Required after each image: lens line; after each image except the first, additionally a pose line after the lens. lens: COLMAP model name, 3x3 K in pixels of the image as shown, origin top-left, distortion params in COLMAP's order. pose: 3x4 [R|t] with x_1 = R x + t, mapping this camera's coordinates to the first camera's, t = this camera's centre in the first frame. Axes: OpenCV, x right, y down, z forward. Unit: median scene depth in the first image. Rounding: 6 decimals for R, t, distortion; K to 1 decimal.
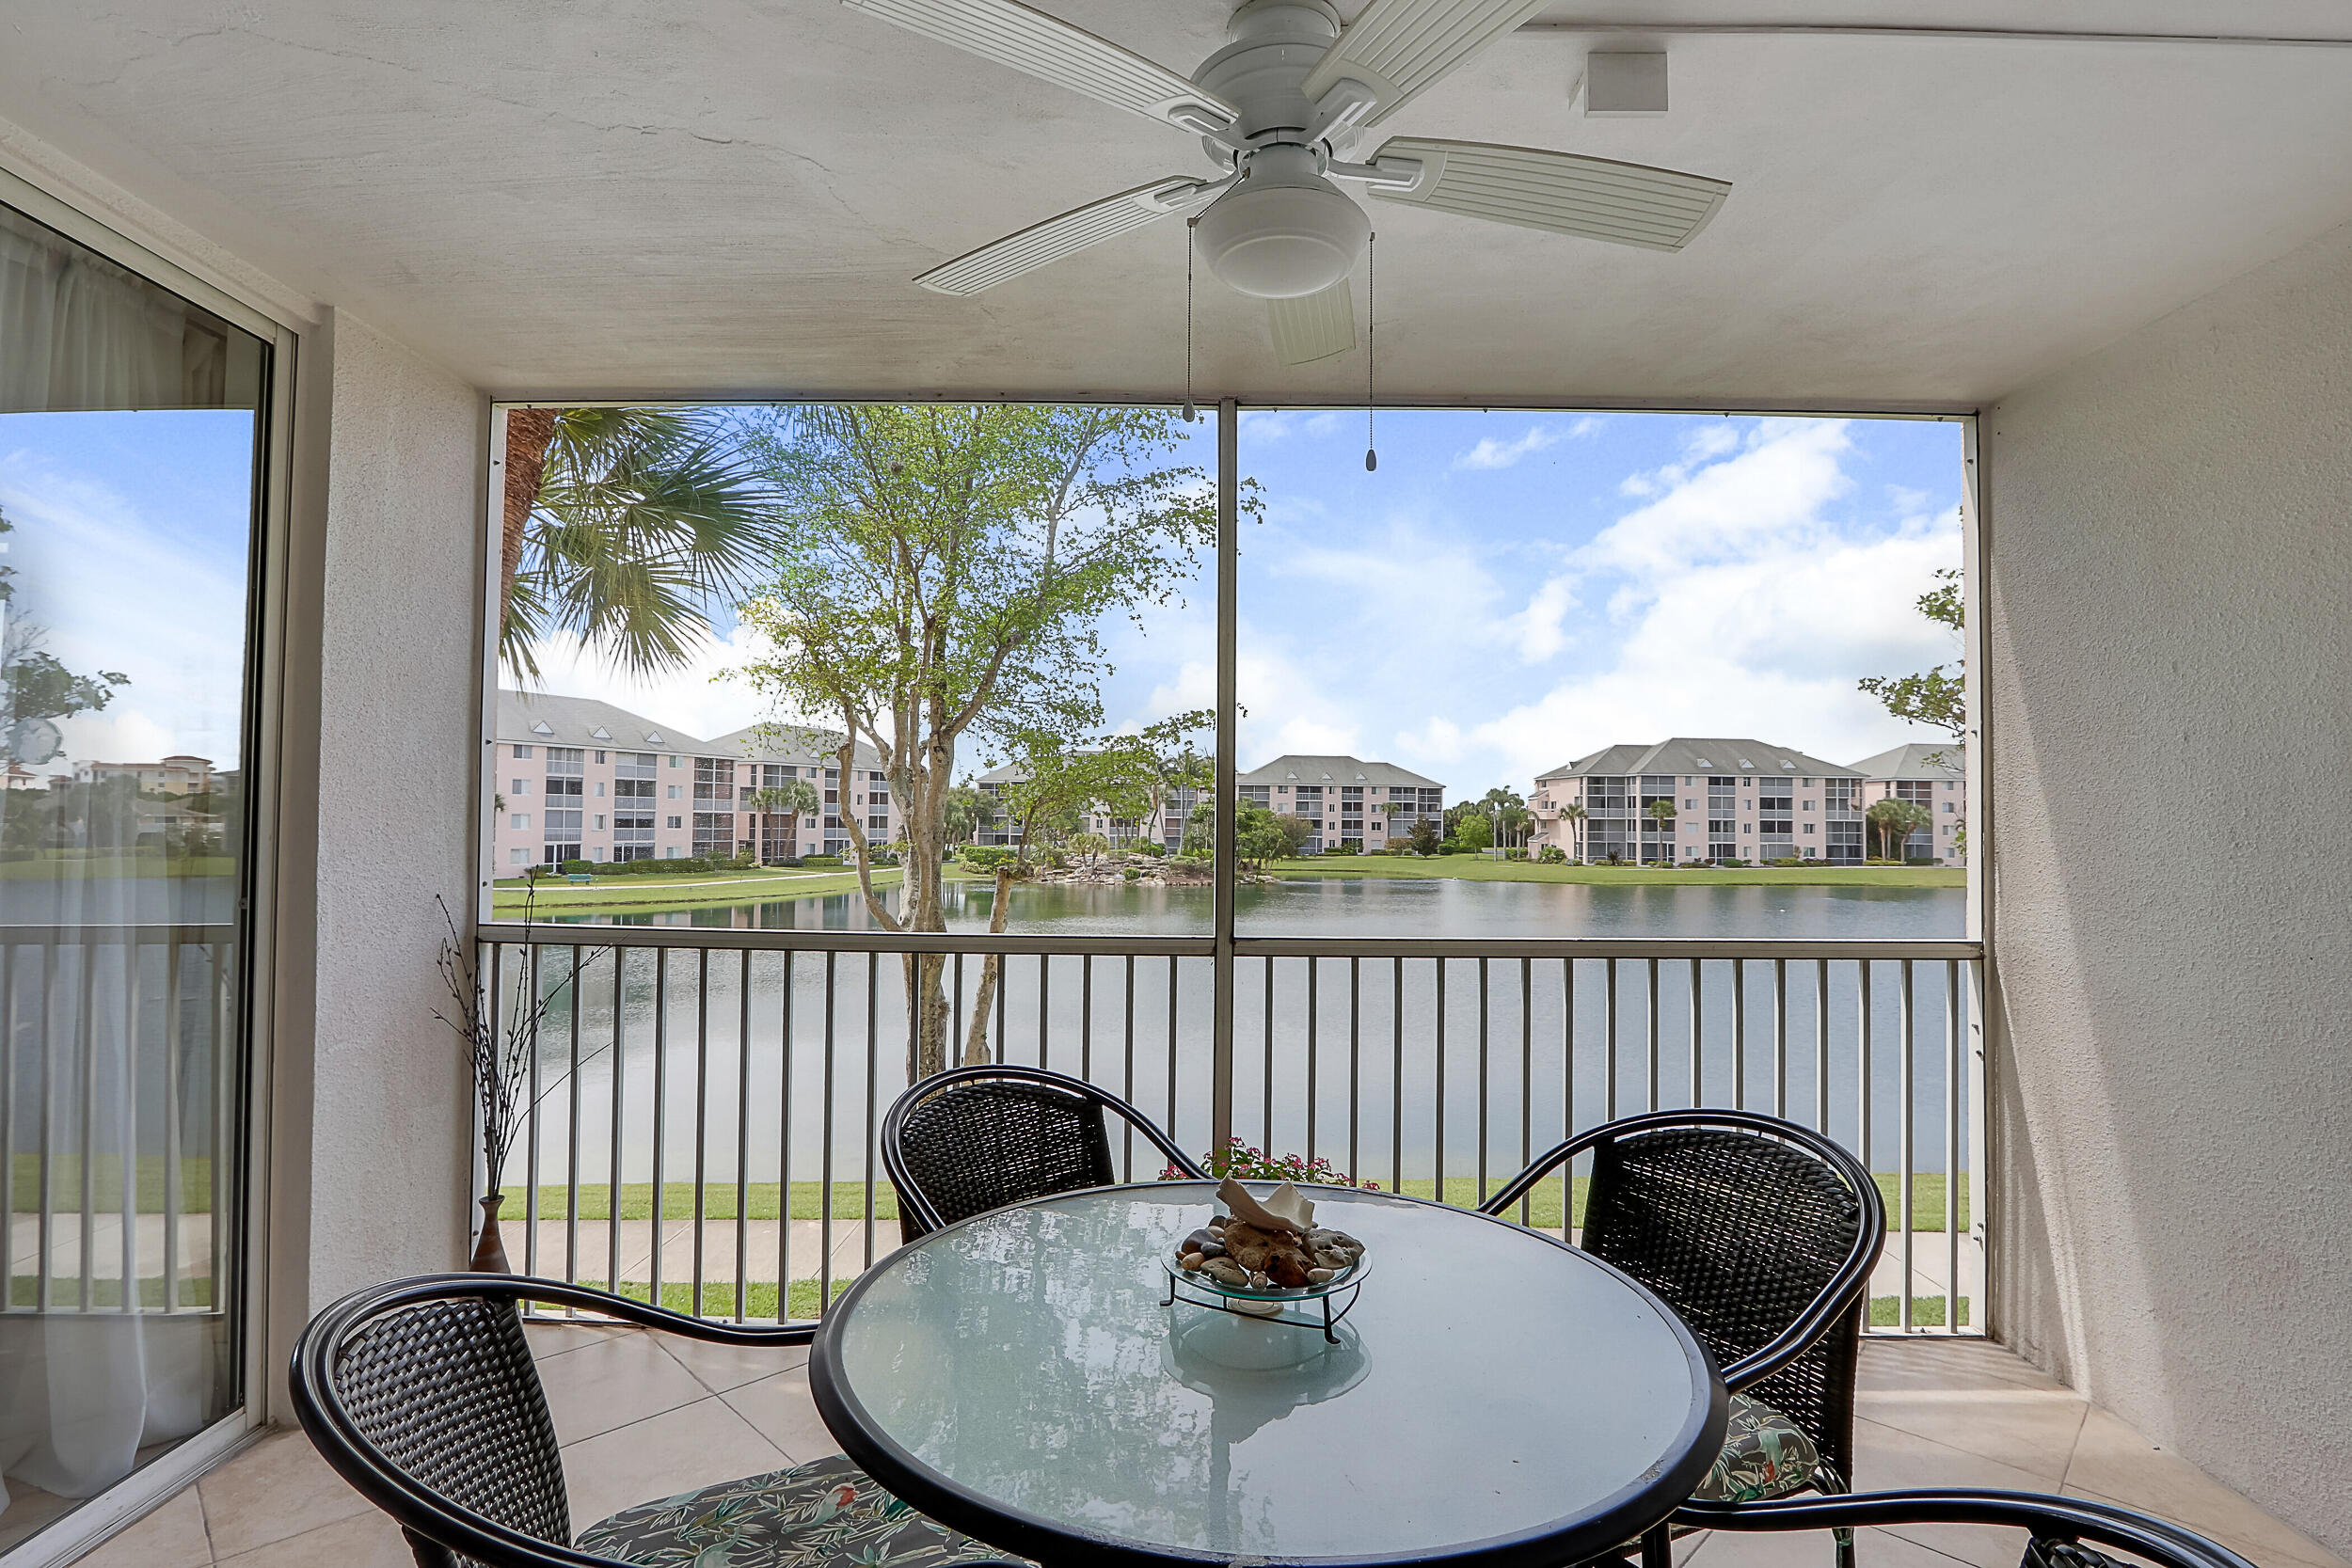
lens RADIAL K [[1135.6, 0, 1176.0], [0, 1135.6, 784.0], [0, 0, 1]] dist [-0.005634, -0.000490]
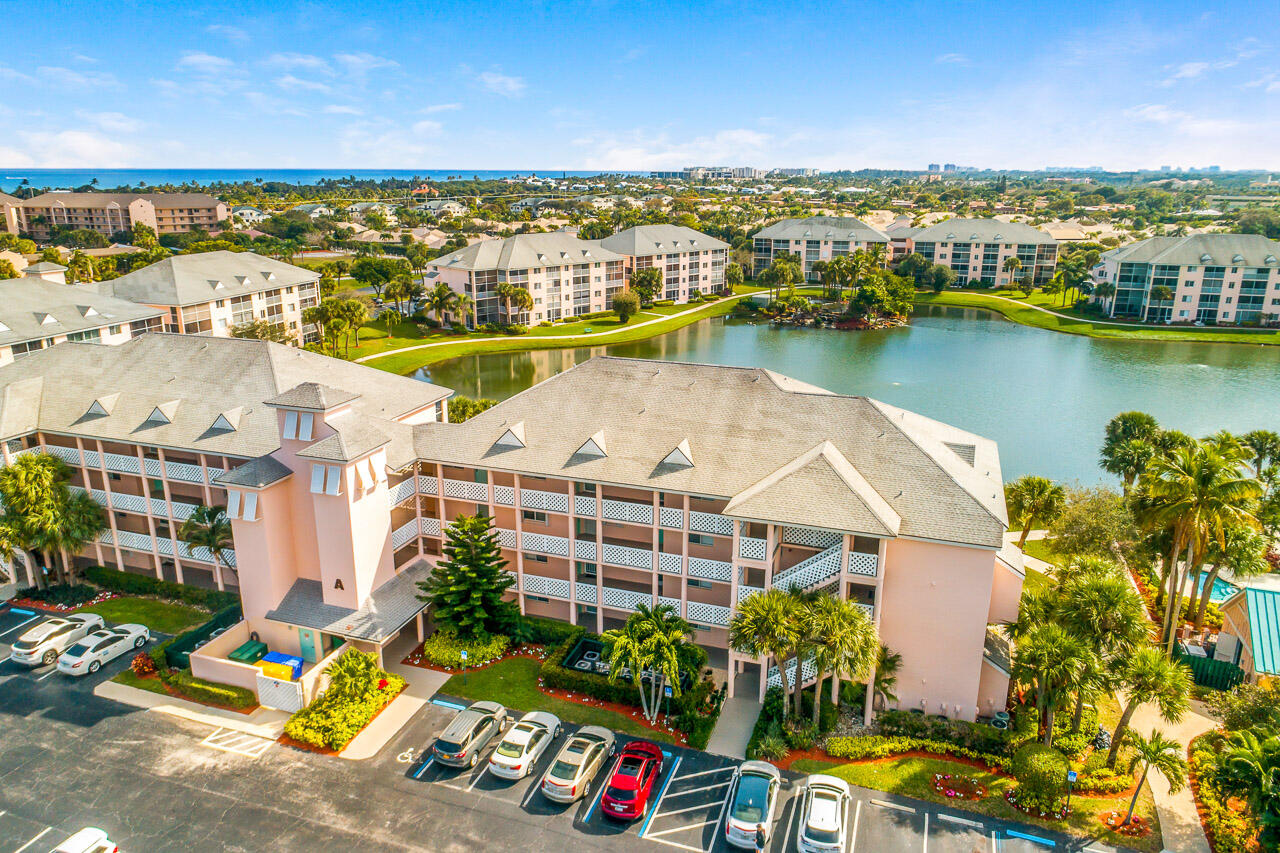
lens RADIAL K [[887.0, 0, 640.0], [0, 887.0, 426.5], [0, 0, 1]] dist [-0.002360, -0.001005]
pose [[0.940532, 0.091796, -0.327067, 0.154754], [0.017736, 0.948215, 0.317134, -0.195875], [0.339241, -0.304075, 0.890199, -0.410084]]
